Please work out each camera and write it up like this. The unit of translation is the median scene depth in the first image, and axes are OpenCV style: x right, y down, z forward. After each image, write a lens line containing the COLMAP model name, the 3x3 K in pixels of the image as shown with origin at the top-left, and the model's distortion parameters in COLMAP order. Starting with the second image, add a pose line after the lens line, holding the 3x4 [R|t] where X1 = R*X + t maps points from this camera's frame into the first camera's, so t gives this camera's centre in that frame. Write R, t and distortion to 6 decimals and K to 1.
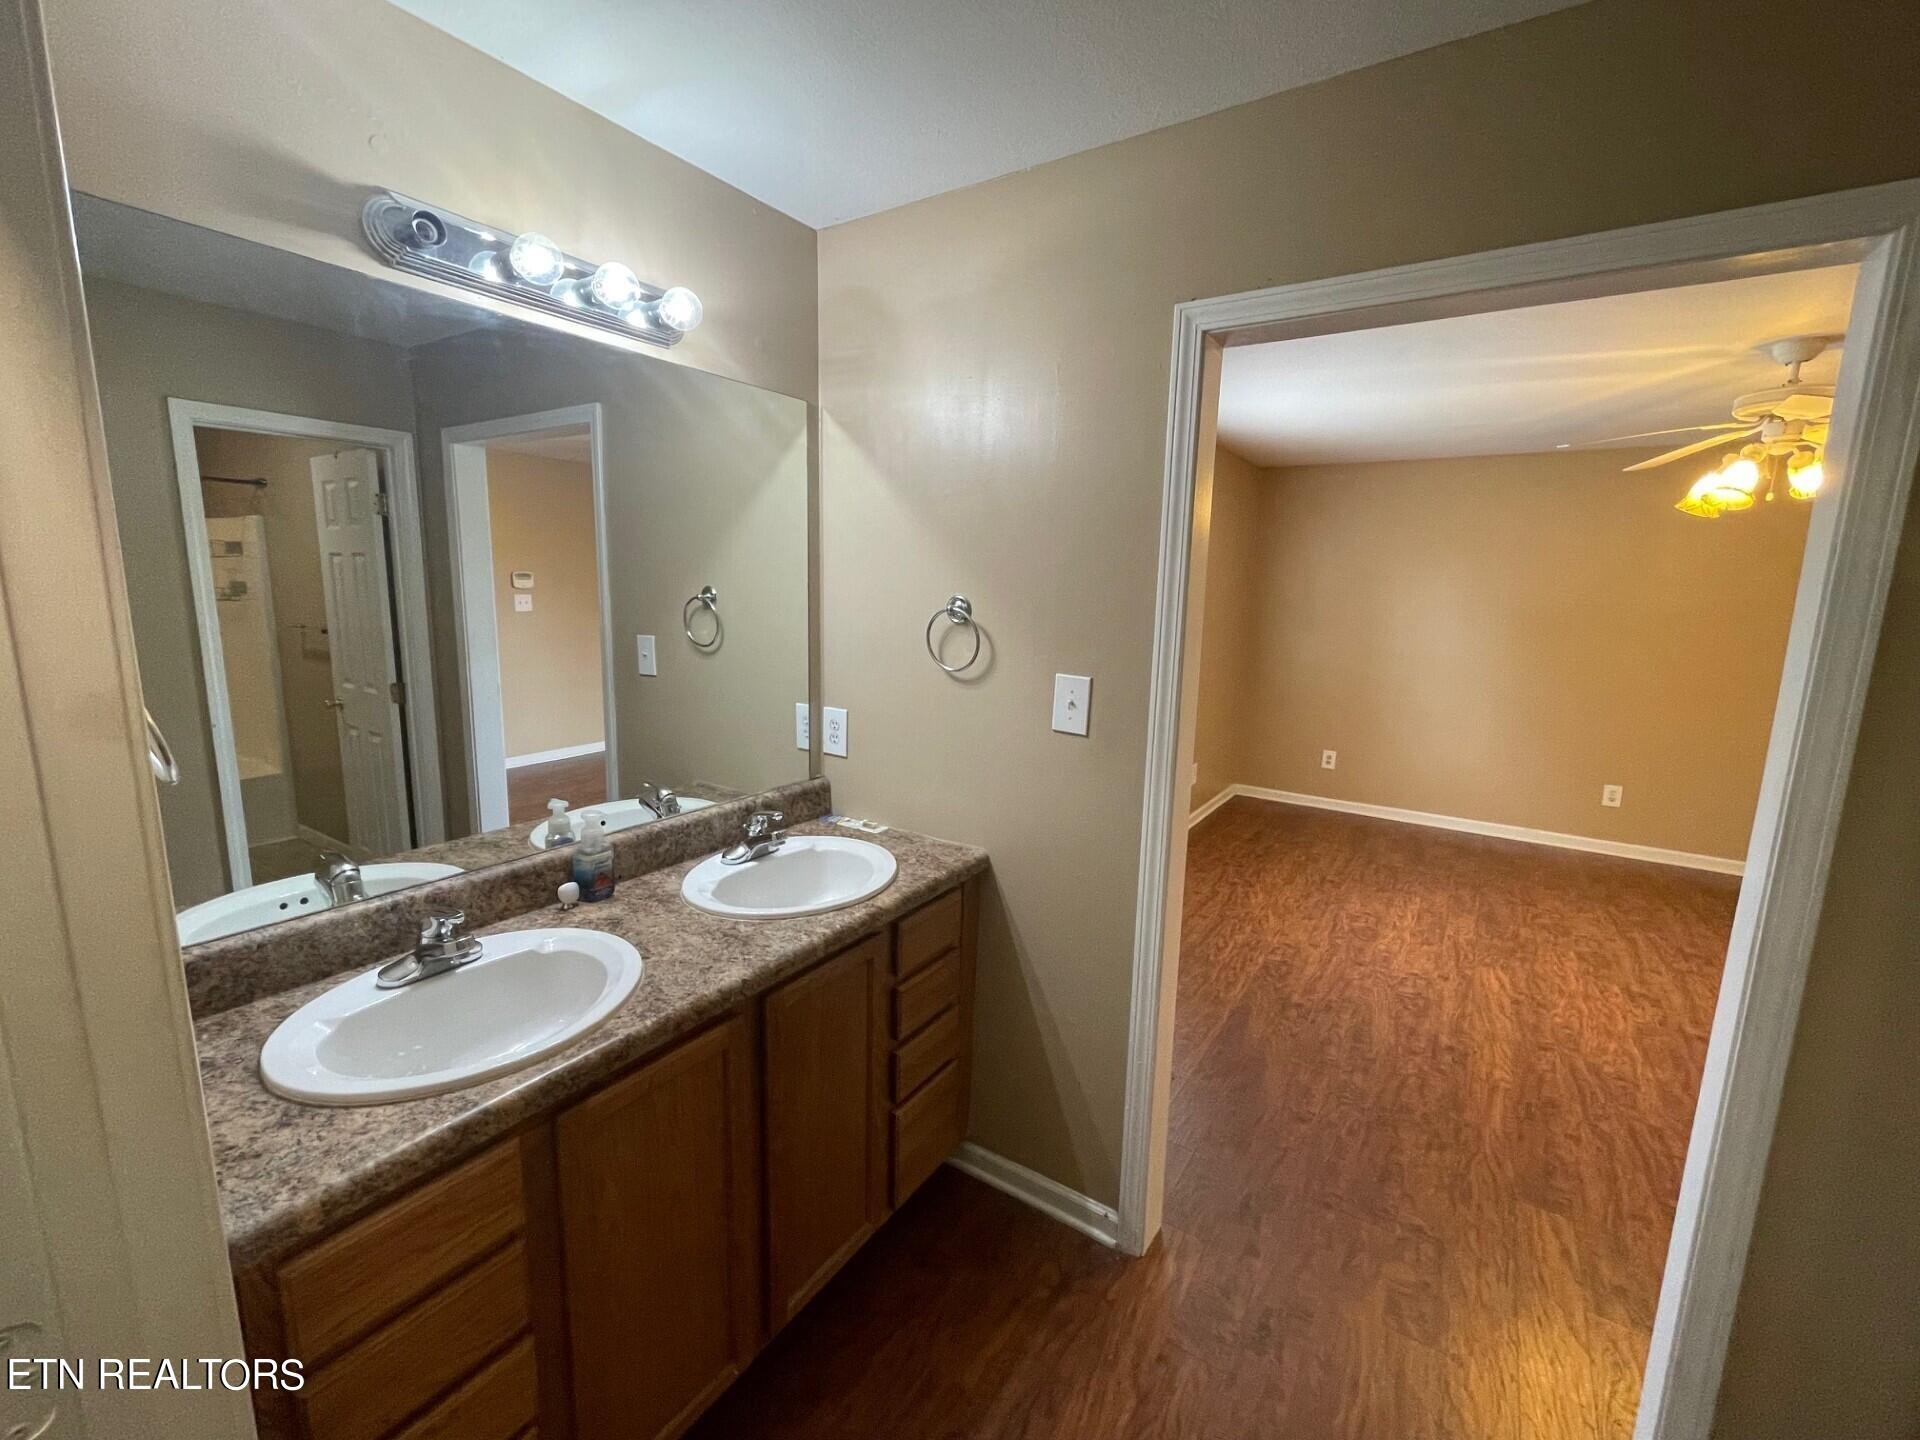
lens RADIAL K [[798.1, 0, 960.0], [0, 798.1, 720.0], [0, 0, 1]] dist [-0.001289, -0.000021]
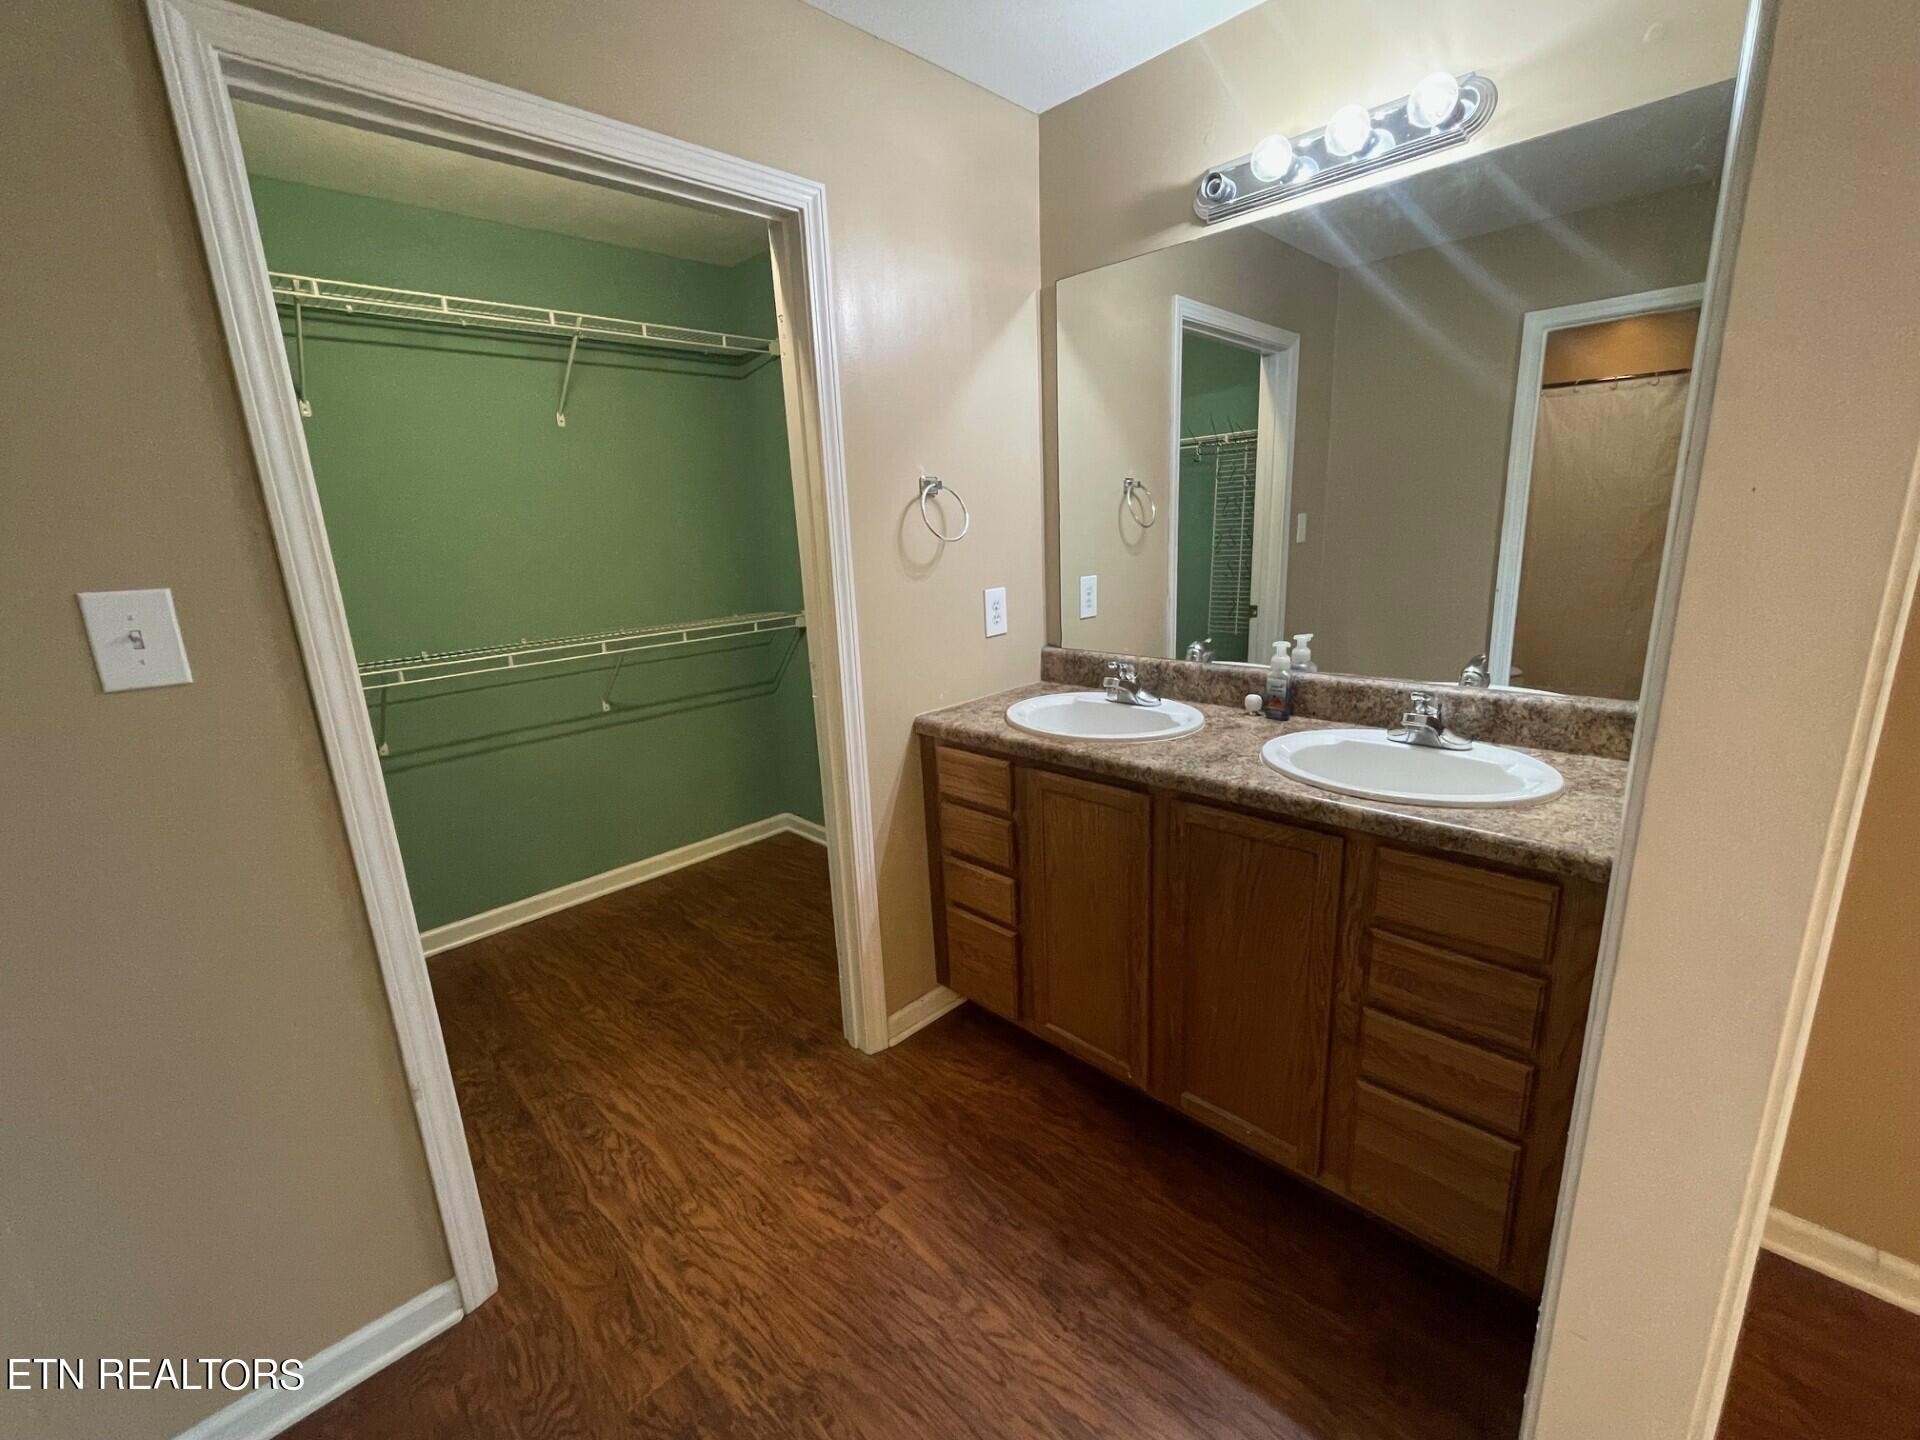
lens RADIAL K [[798.1, 0, 960.0], [0, 798.1, 720.0], [0, 0, 1]] dist [-0.001289, -0.000021]
pose [[-0.203397, 0.220201, -0.954013, 0.791639], [-0.125011, 0.960566, 0.248366, -0.005815], [0.971083, 0.169779, -0.167849, 0.786602]]
